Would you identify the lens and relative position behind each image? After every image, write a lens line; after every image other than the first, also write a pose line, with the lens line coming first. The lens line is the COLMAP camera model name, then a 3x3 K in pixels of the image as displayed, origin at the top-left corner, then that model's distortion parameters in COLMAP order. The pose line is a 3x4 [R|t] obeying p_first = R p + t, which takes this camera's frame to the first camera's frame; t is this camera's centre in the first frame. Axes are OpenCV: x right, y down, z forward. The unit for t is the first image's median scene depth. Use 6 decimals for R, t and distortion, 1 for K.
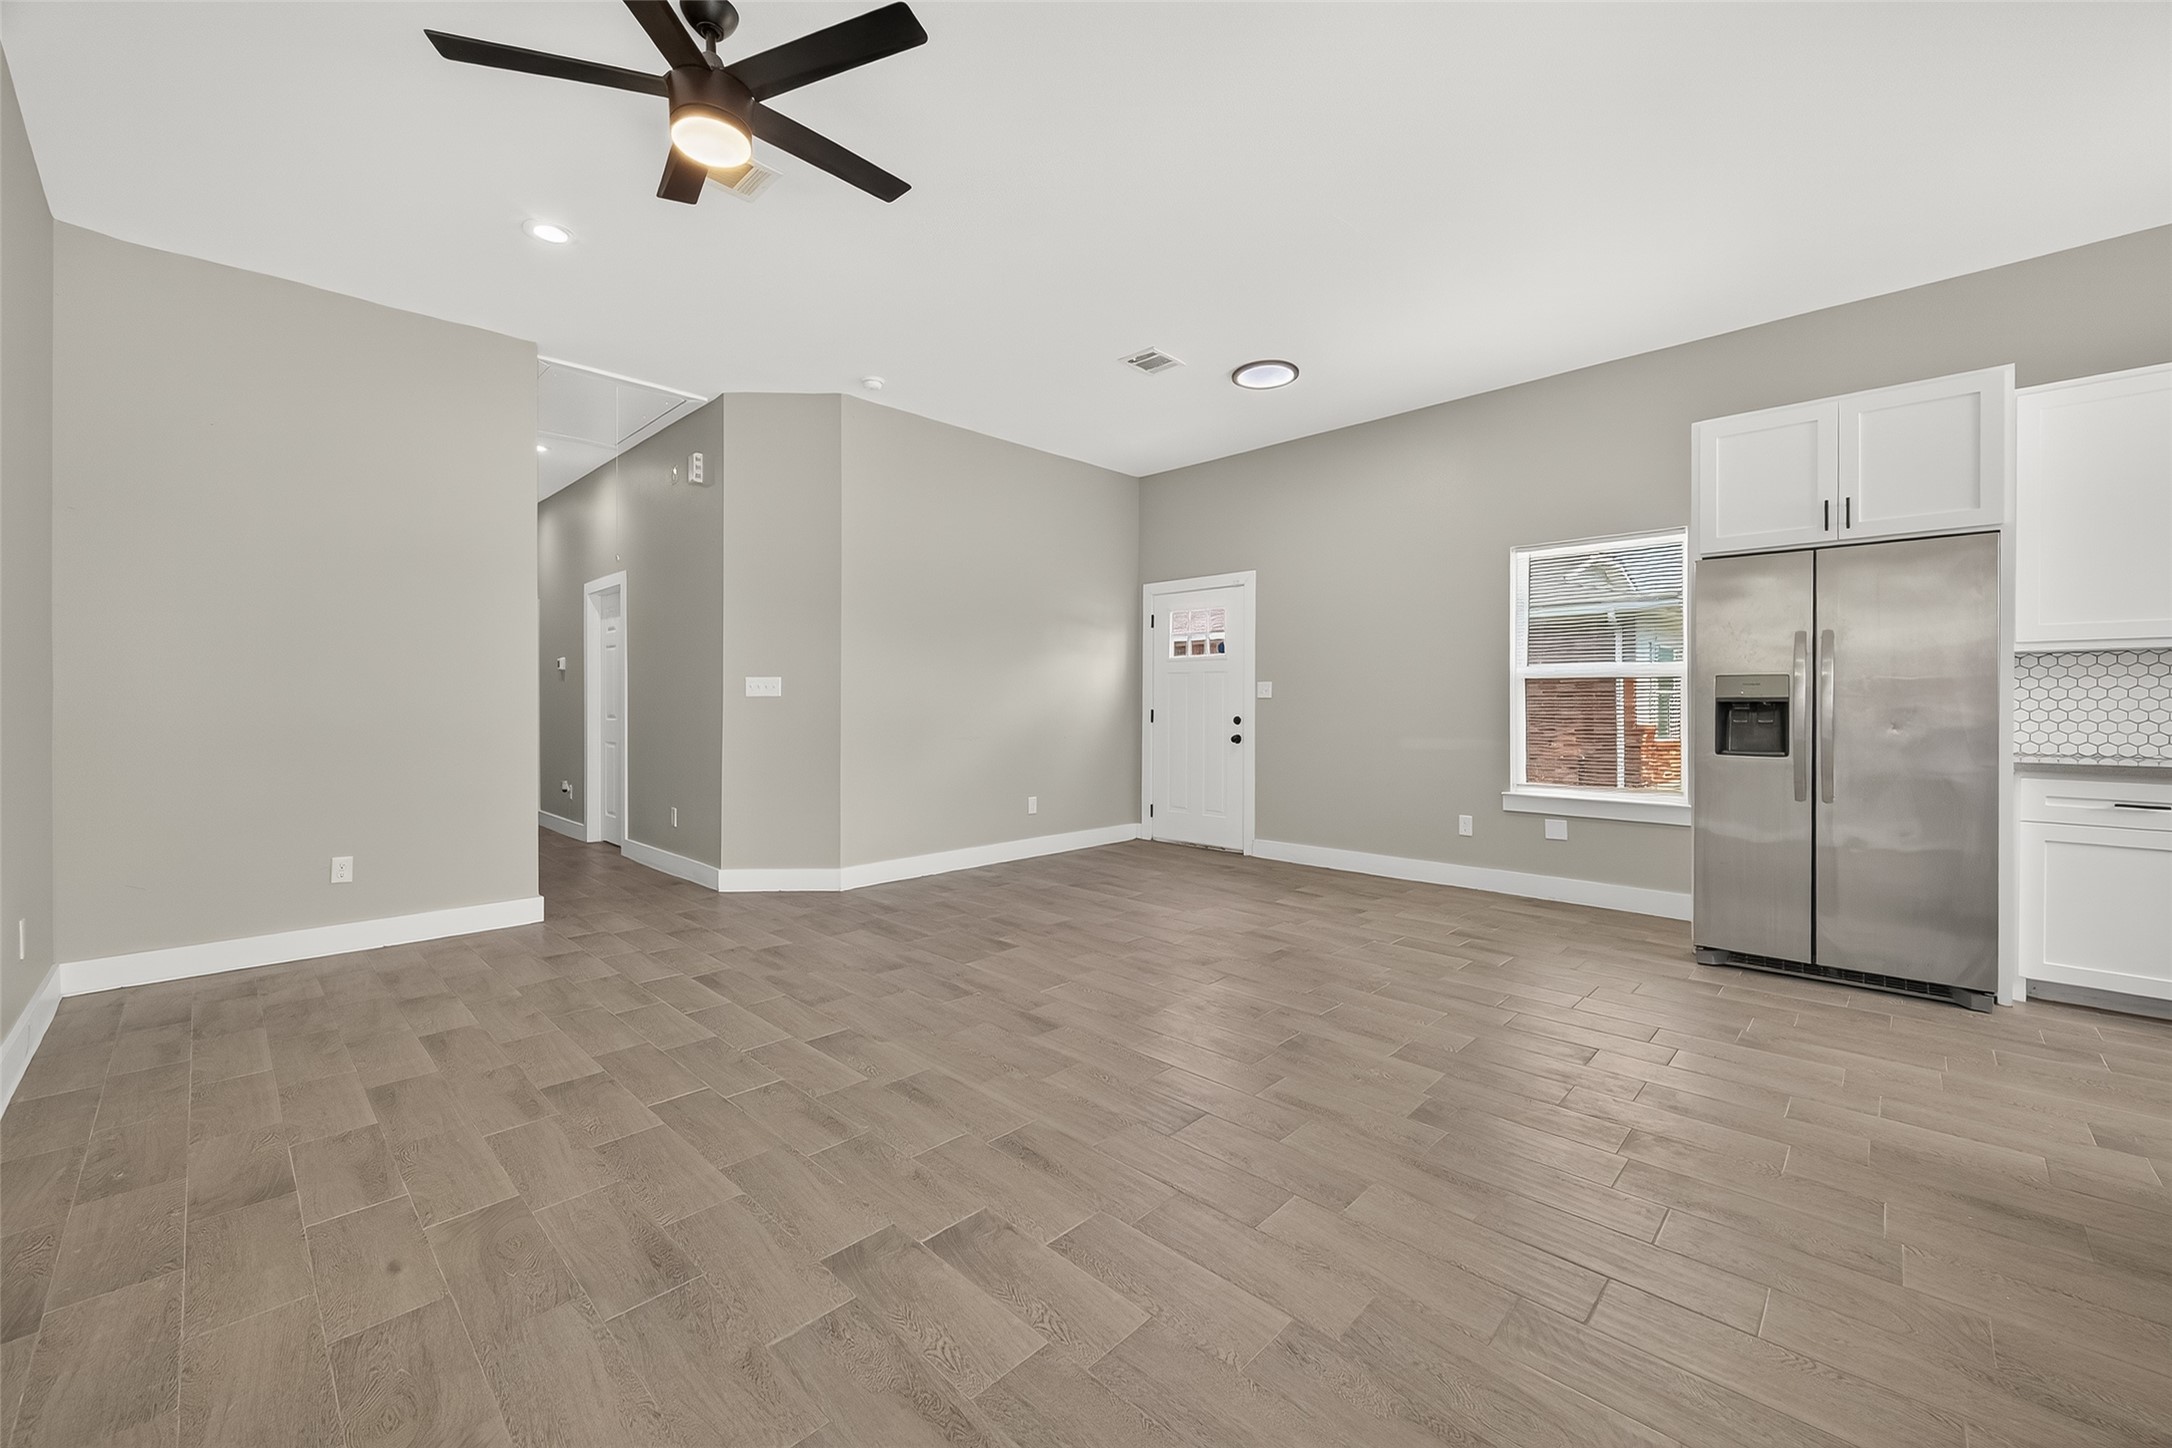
lens RADIAL K [[846.9, 0, 1096.0], [0, 846.9, 710.4], [0, 0, 1]] dist [0.009162, -0.003949]
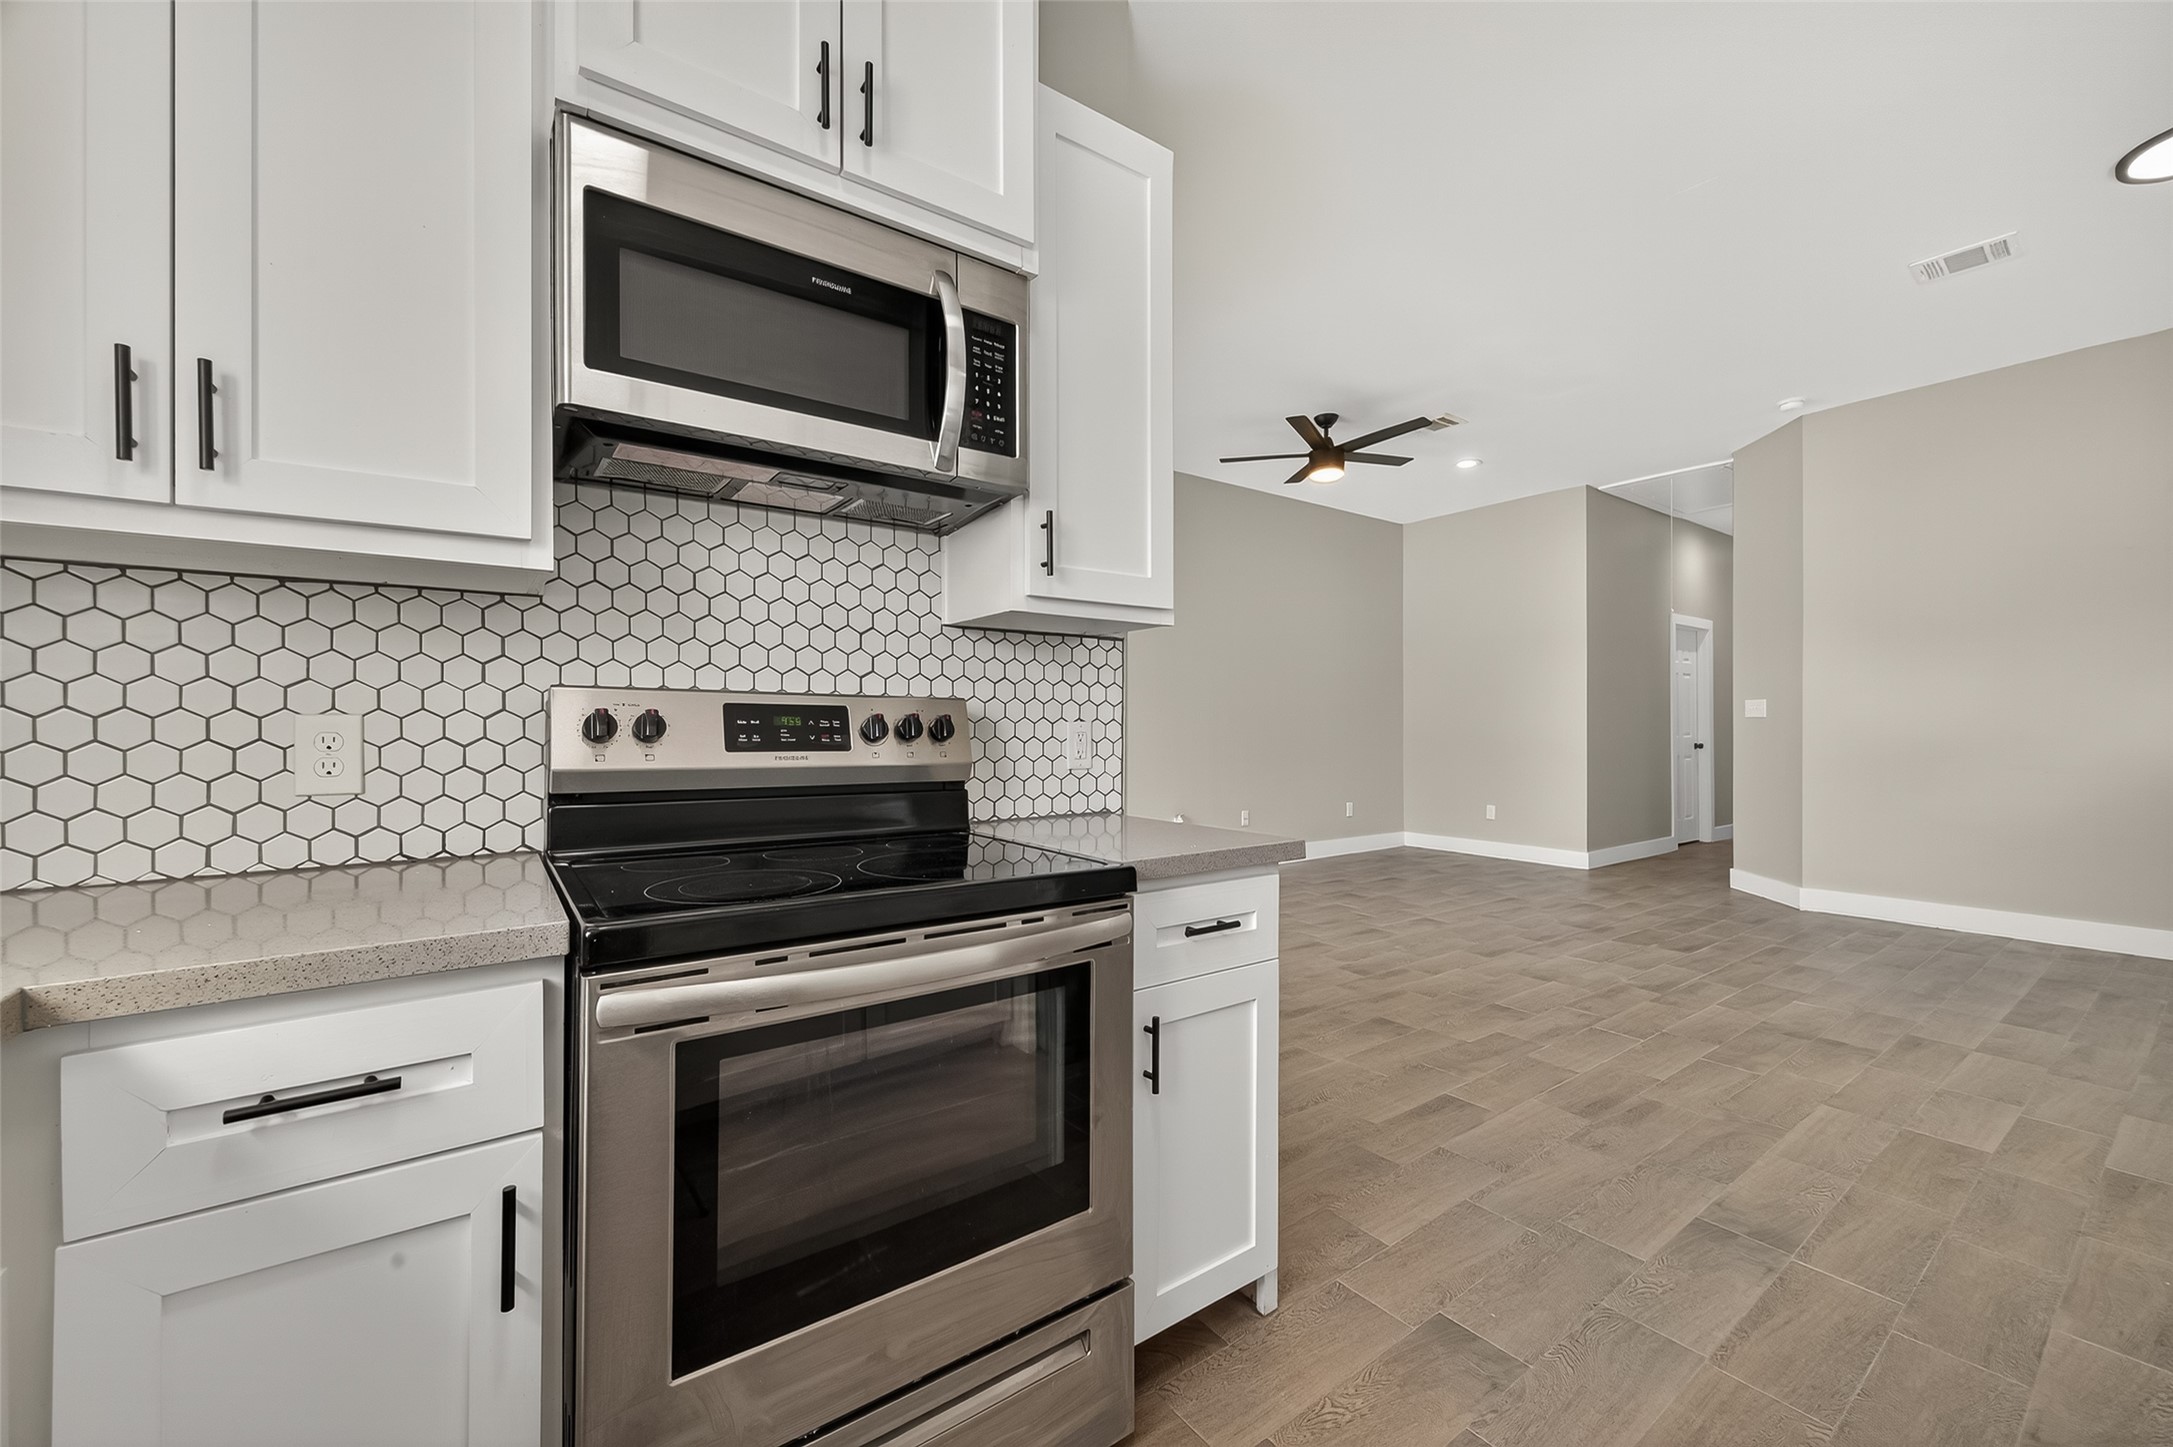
lens RADIAL K [[847.3, 0, 1095.4], [0, 847.3, 720.5], [0, 0, 1]] dist [0.009162, -0.003949]
pose [[-0.168824, -0.003531, -0.985640, 1.242777], [-0.005281, 0.999982, -0.002678, -0.005620], [0.985632, 0.004753, -0.168840, 0.519502]]
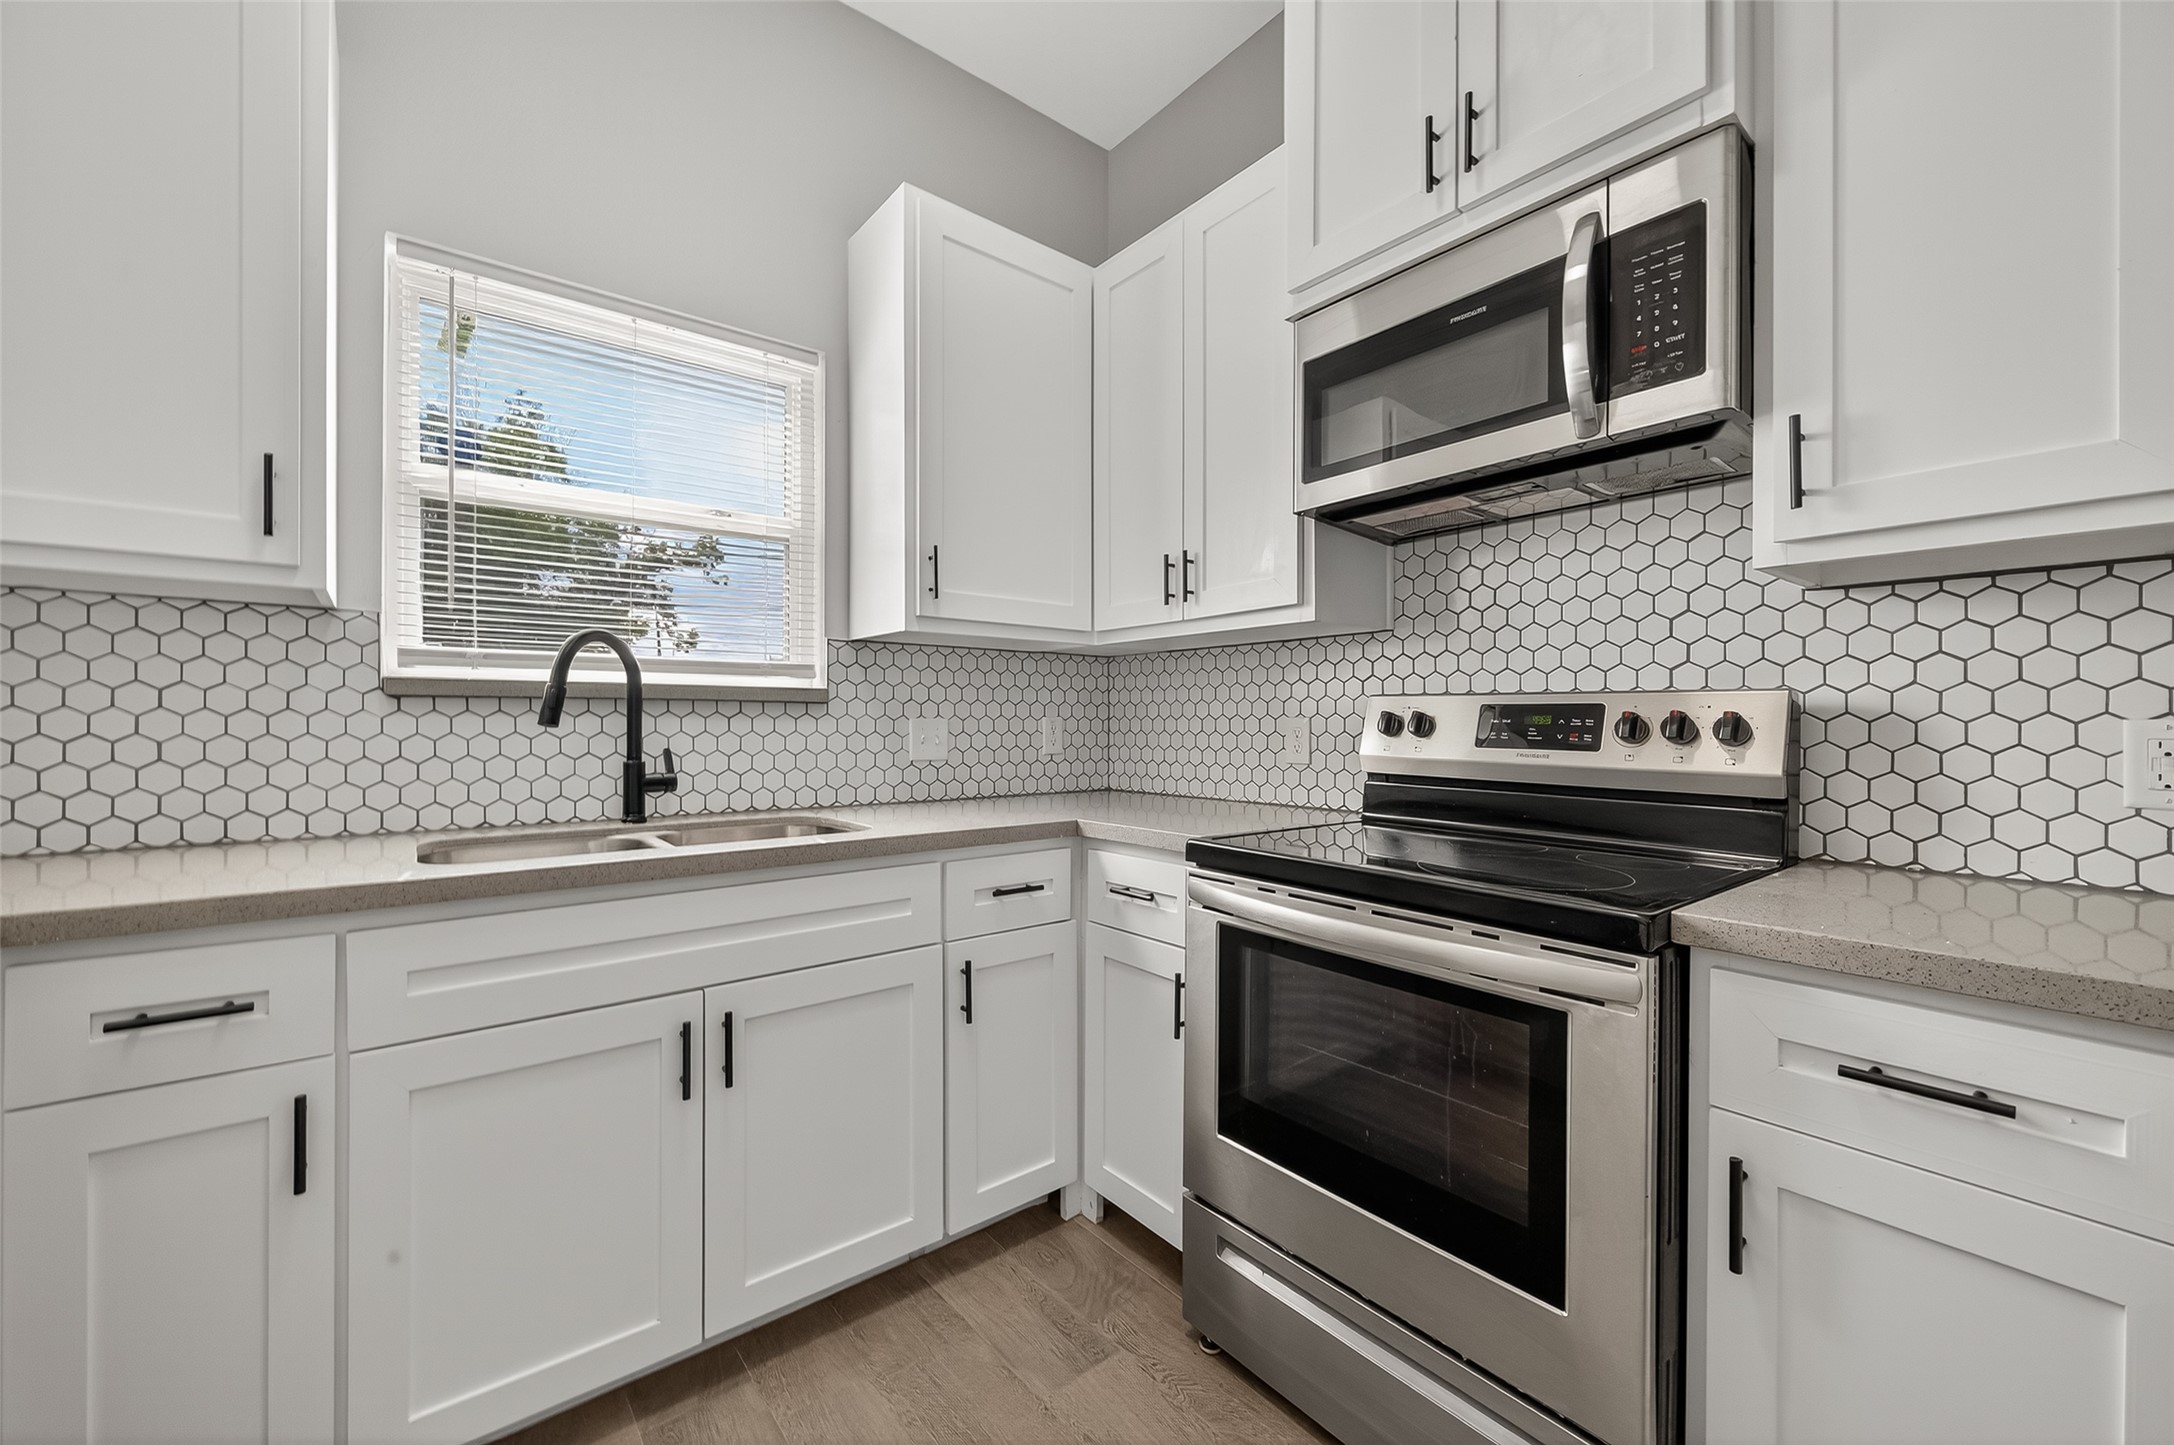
lens RADIAL K [[847.7, 0, 1085.5], [0, 847.7, 722.5], [0, 0, 1]] dist [0.009162, -0.003949]
pose [[-0.992734, -0.001099, 0.120322, 1.013625], [-0.000435, 0.999985, 0.005546, -0.006781], [-0.120326, 0.005454, -0.992719, 0.775890]]
